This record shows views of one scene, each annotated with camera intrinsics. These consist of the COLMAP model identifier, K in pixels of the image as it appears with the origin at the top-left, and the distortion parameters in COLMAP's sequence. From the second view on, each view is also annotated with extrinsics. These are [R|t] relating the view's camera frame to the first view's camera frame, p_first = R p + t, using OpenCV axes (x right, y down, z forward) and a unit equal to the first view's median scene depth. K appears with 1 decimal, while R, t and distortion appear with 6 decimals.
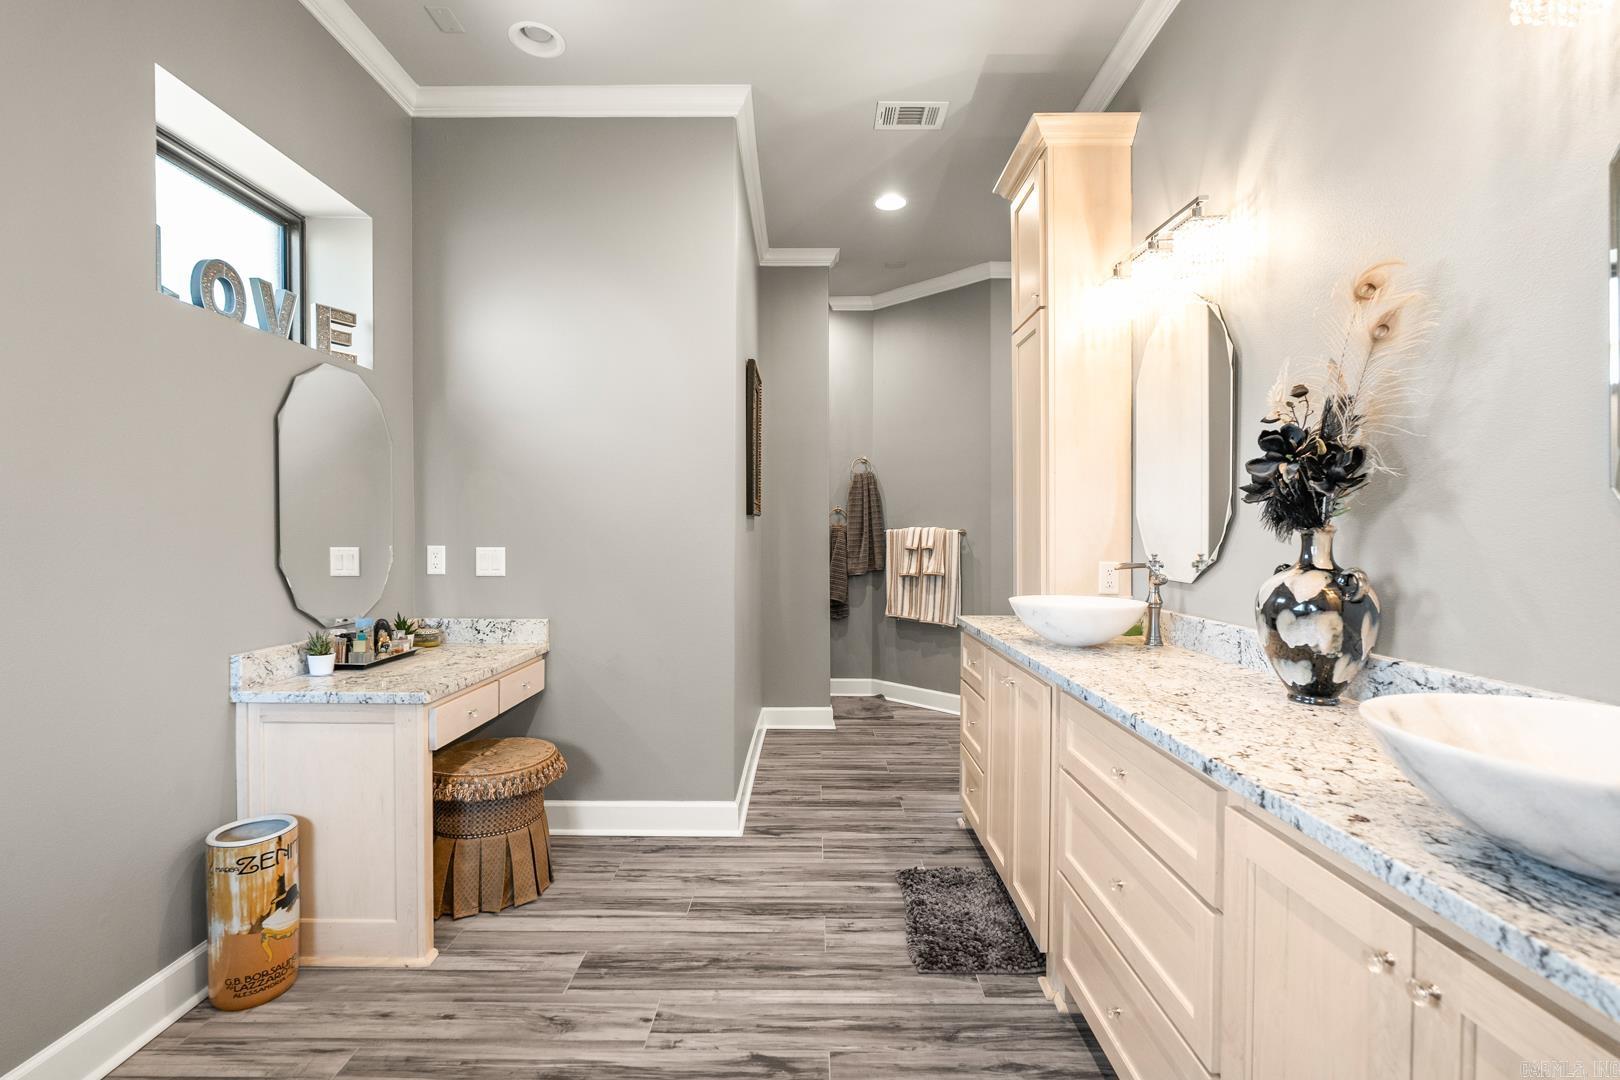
lens RADIAL K [[735.0, 0, 806.7], [0, 735.0, 545.6], [0, 0, 1]] dist [-0.009013, 0.002087]
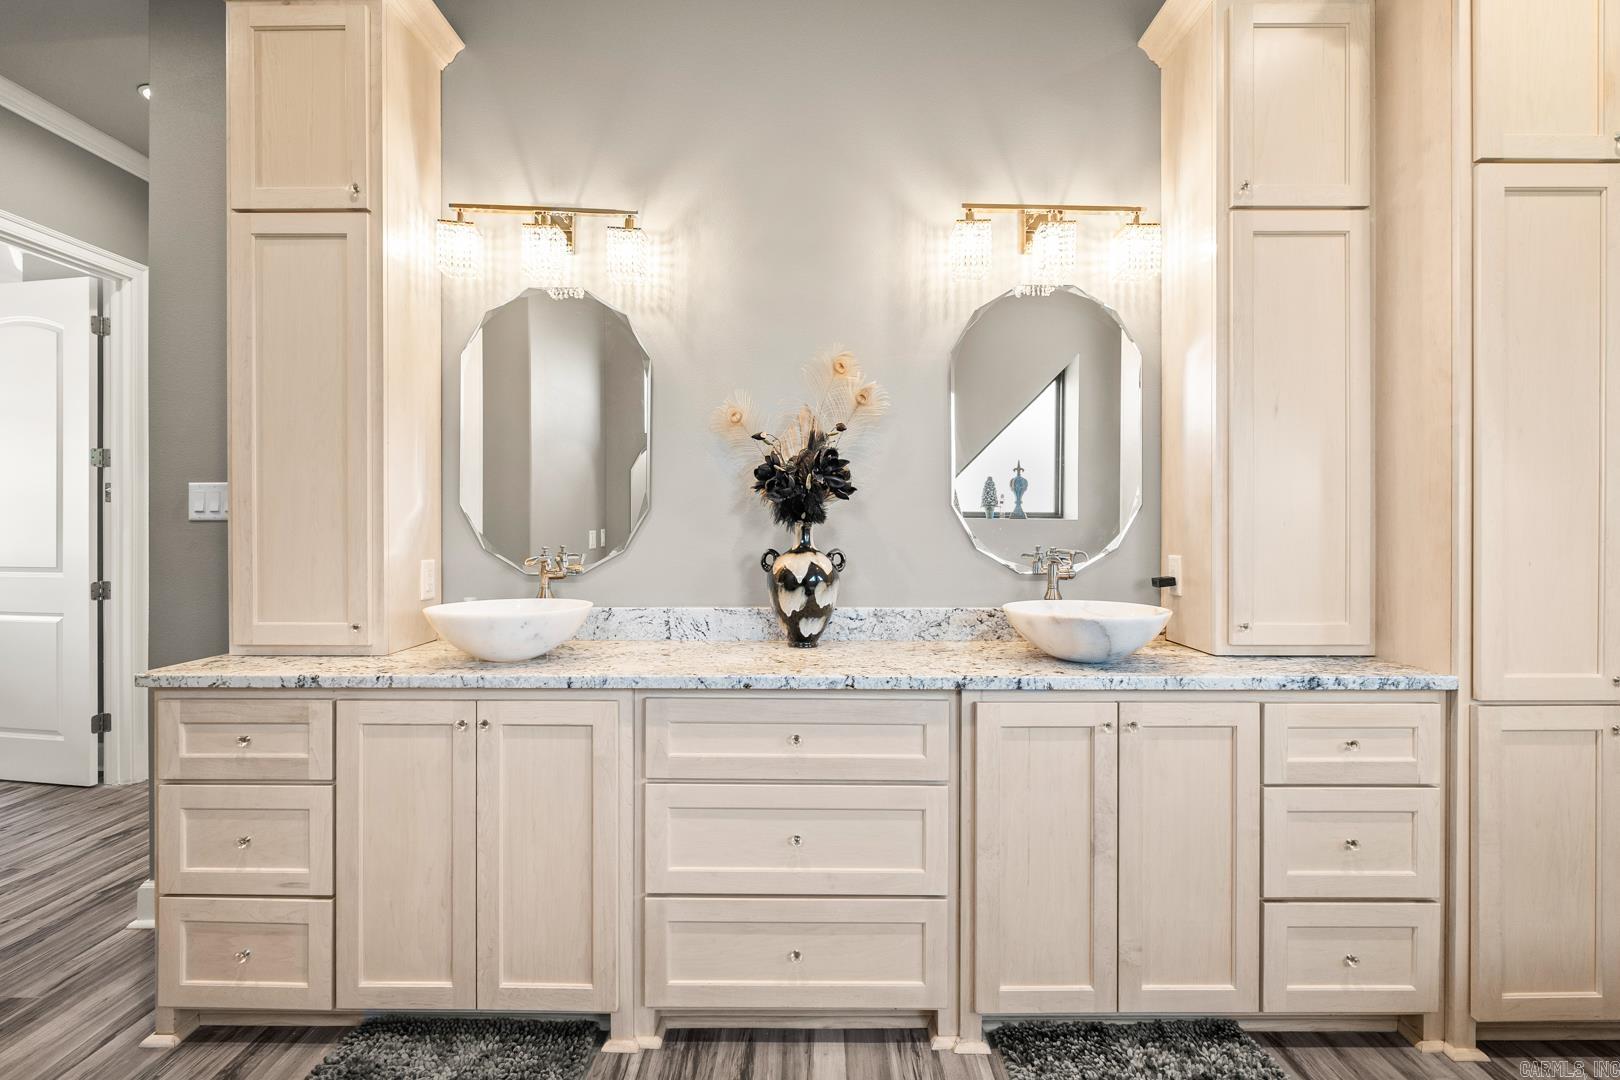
lens RADIAL K [[735.0, 0, 810.9], [0, 735.0, 523.8], [0, 0, 1]] dist [-0.009013, 0.002087]
pose [[-0.027472, -0.002196, 0.999620, -0.620834], [0.014855, 0.999886, 0.002605, -0.021154], [-0.999512, 0.014921, -0.027437, 0.890293]]
